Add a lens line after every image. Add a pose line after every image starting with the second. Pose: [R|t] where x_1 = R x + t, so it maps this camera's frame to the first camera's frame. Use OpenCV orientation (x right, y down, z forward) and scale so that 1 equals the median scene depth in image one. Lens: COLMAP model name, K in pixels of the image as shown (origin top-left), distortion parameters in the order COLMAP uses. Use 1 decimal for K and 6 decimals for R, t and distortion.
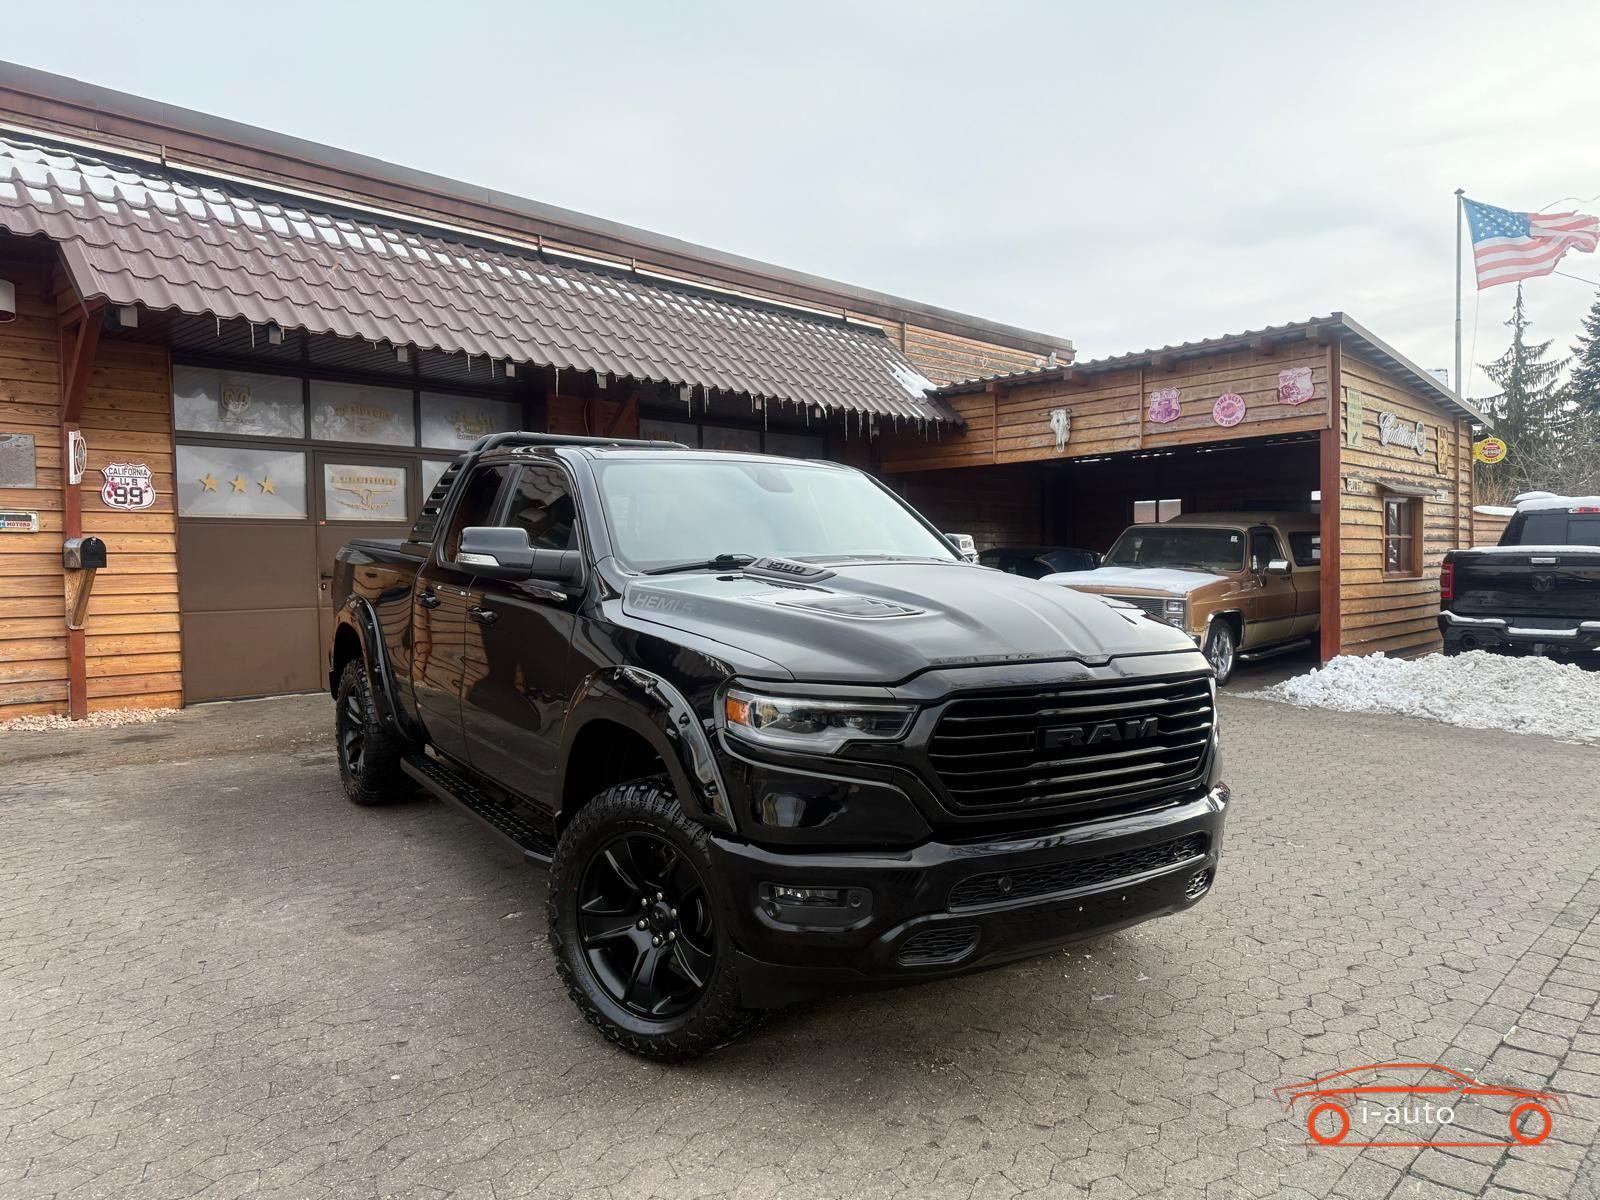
lens RADIAL K [[1121.7, 0, 796.2], [0, 1121.7, 595.9], [0, 0, 1]] dist [0.020020, -0.025294]
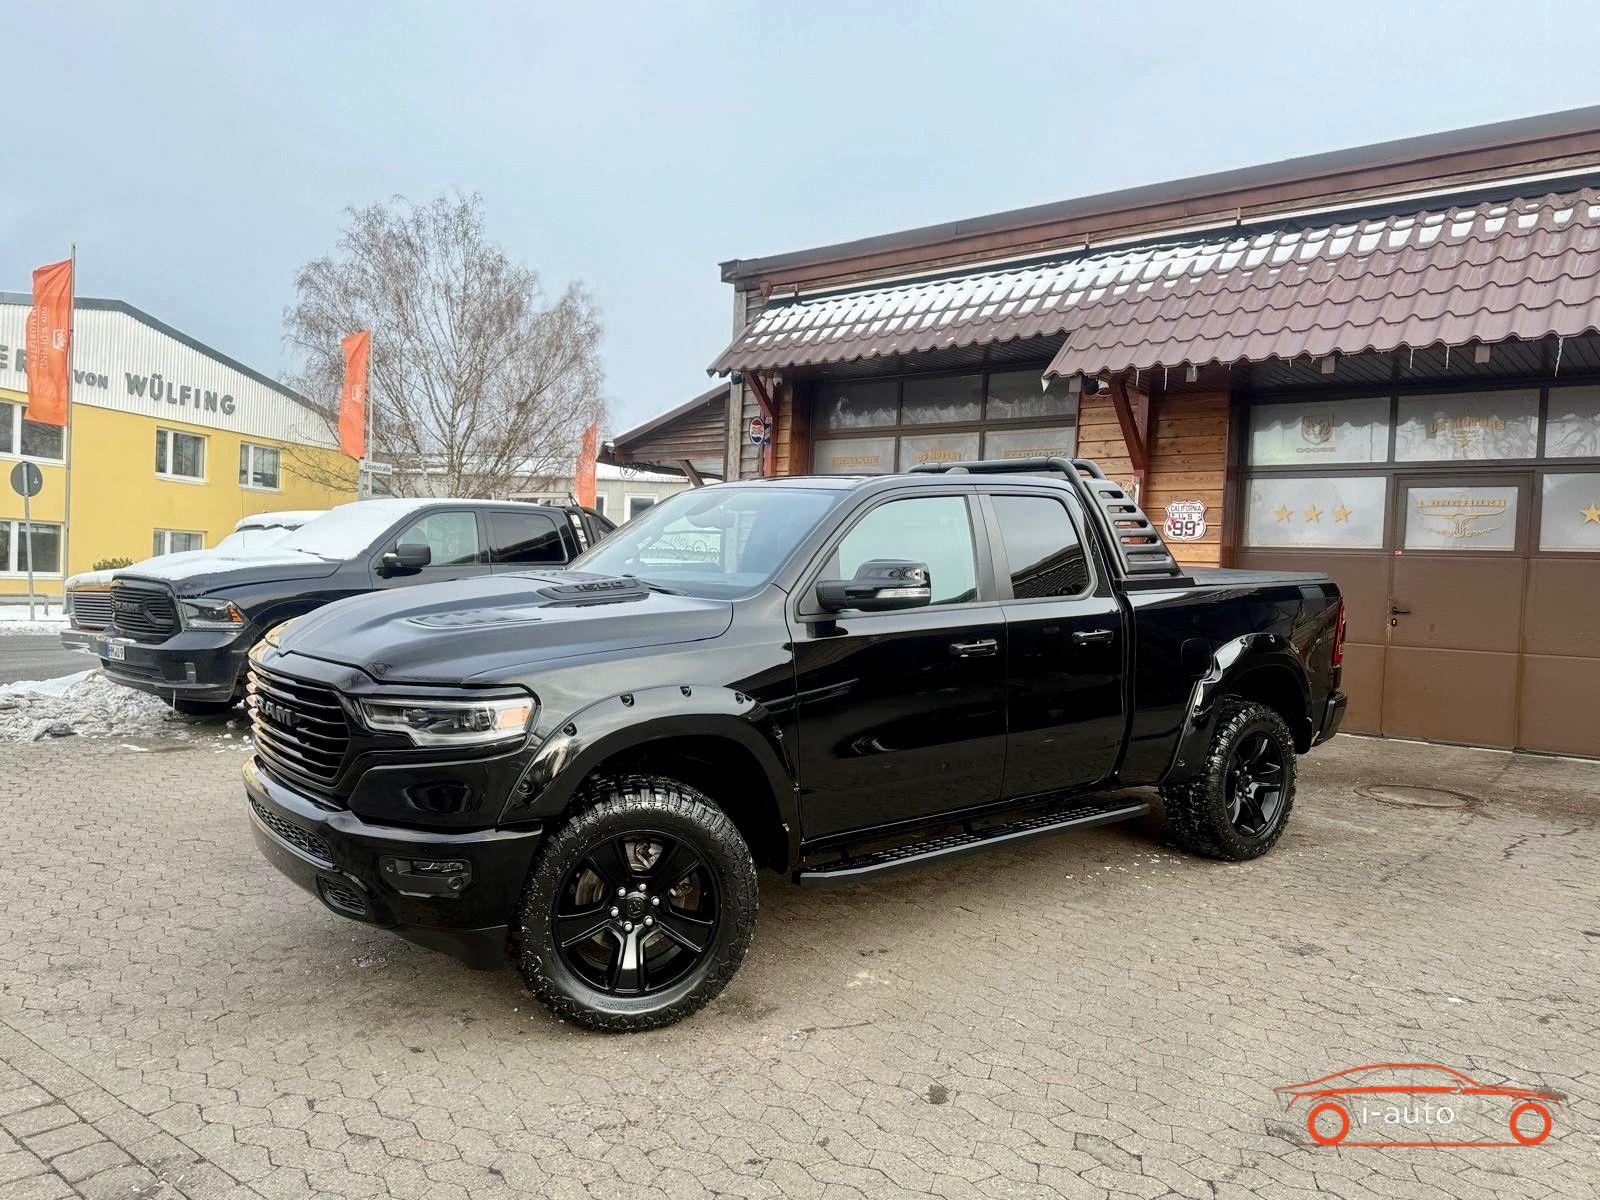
lens RADIAL K [[1175.7, 0, 812.2], [0, 1175.7, 608.8], [0, 0, 1]] dist [0.034850, -0.033814]
pose [[0.095399, 0.045526, -0.994397, 0.580531], [-0.068940, 0.996857, 0.039025, -0.029047], [0.993049, 0.064831, 0.098238, 0.520639]]
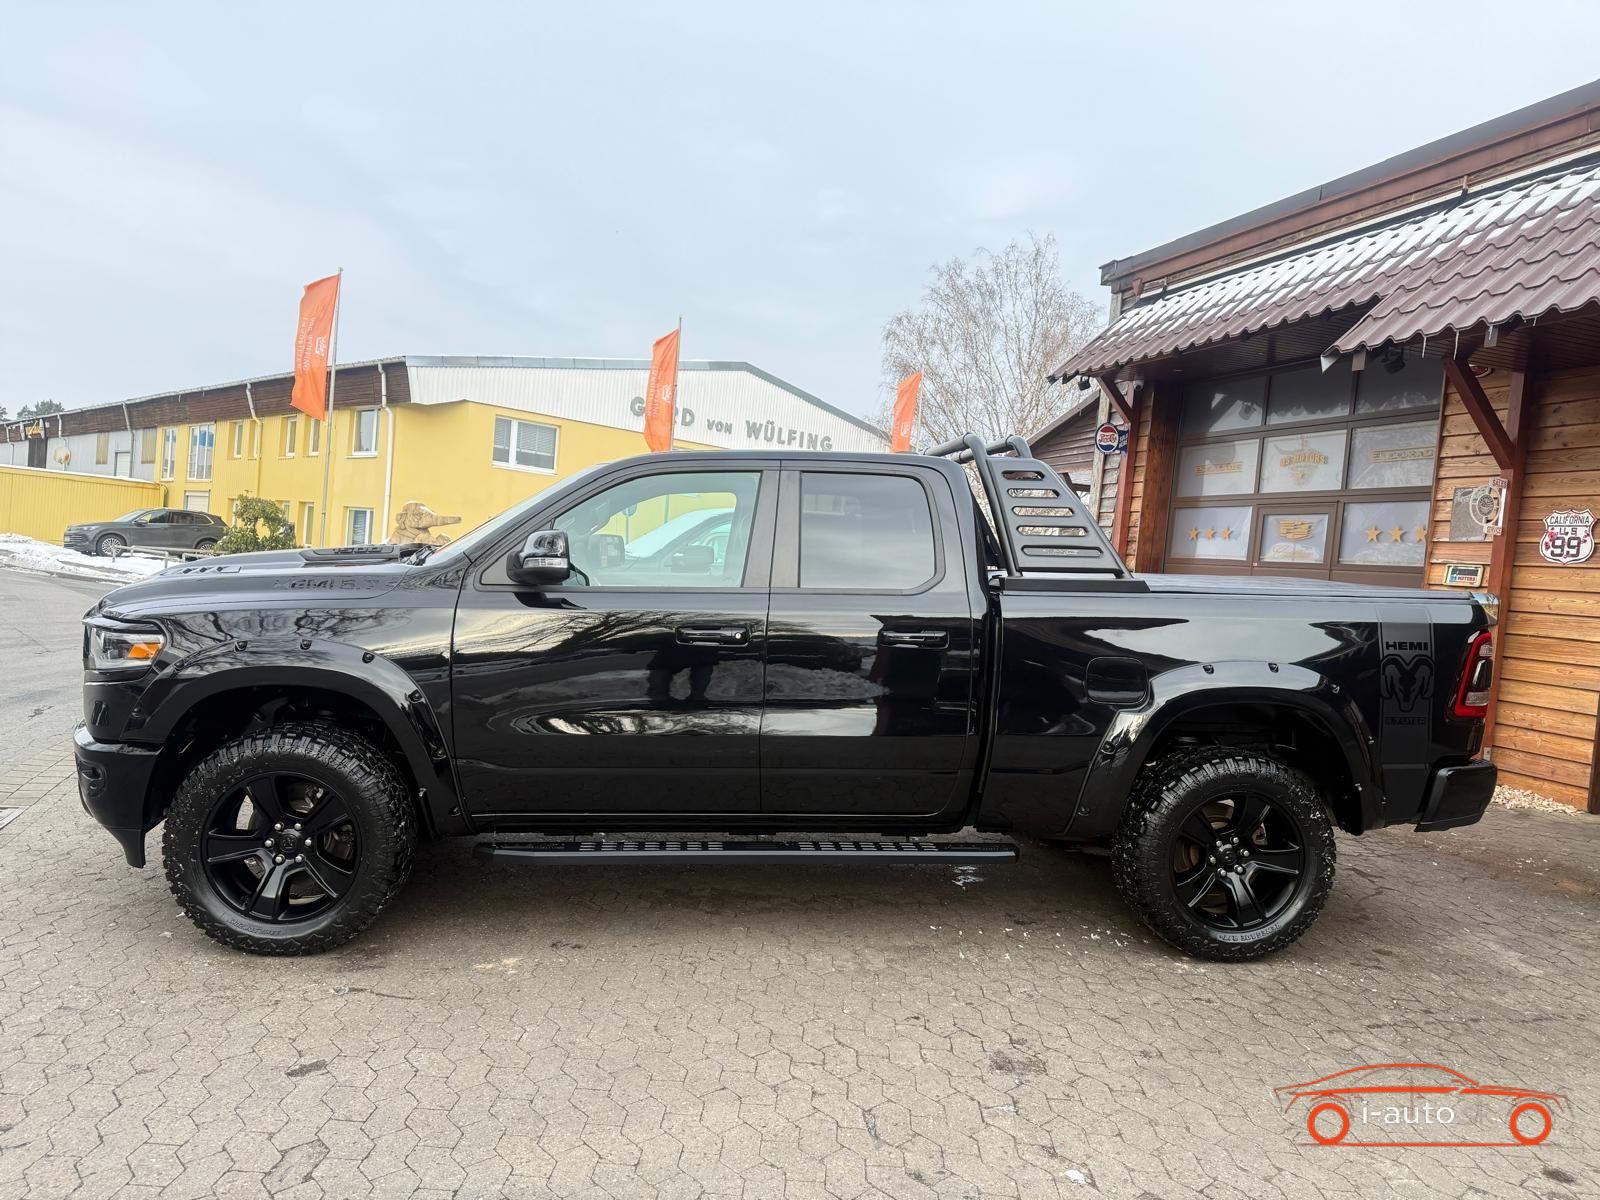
lens RADIAL K [[1121.7, 0, 789.2], [0, 1121.7, 625.6], [0, 0, 1]] dist [0.020020, -0.025294]
pose [[-0.460248, 0.023942, -0.887467, 0.446145], [-0.098586, 0.992075, 0.077892, -0.039227], [0.882300, 0.123342, -0.454240, 0.891879]]
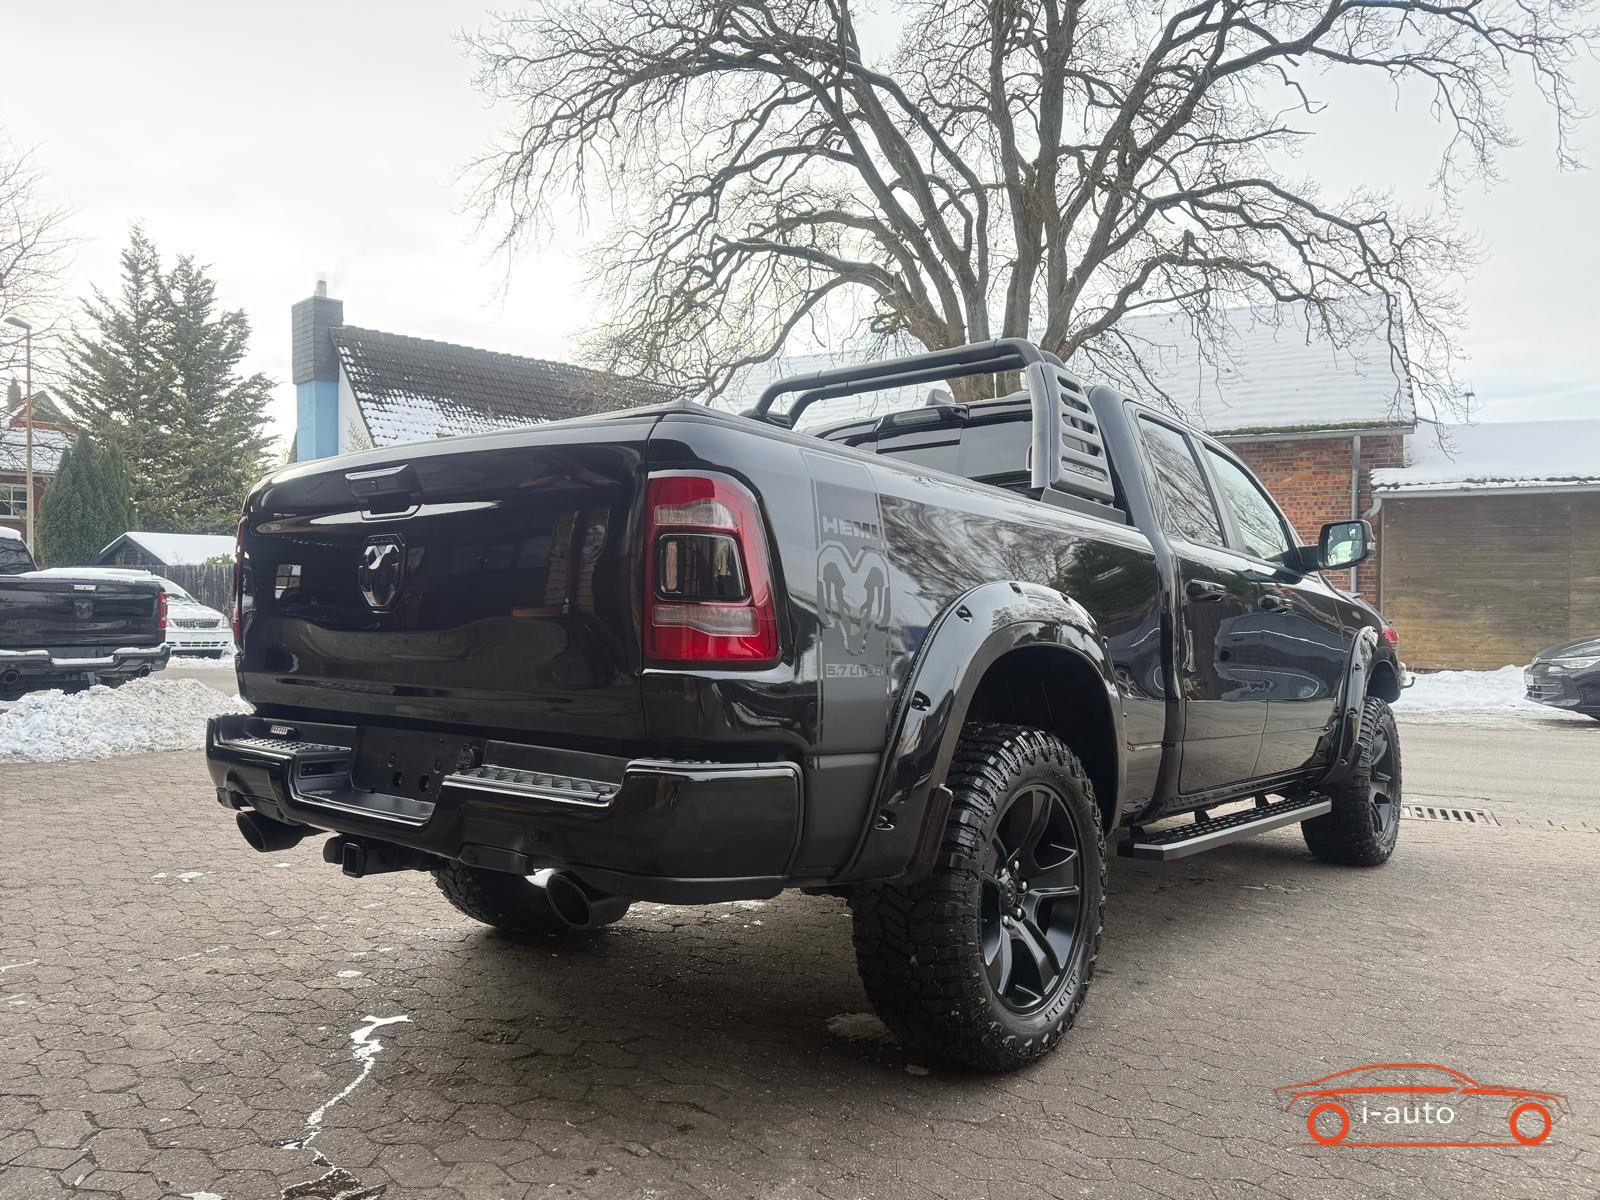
lens RADIAL K [[1121.7, 0, 805.3], [0, 1121.7, 601.1], [0, 0, 1]] dist [0.020020, -0.025294]
pose [[-0.302316, 0.015242, 0.953086, -0.562617], [0.027126, 0.999605, -0.007382, 0.005317], [-0.952822, 0.023622, -0.302610, 0.875029]]
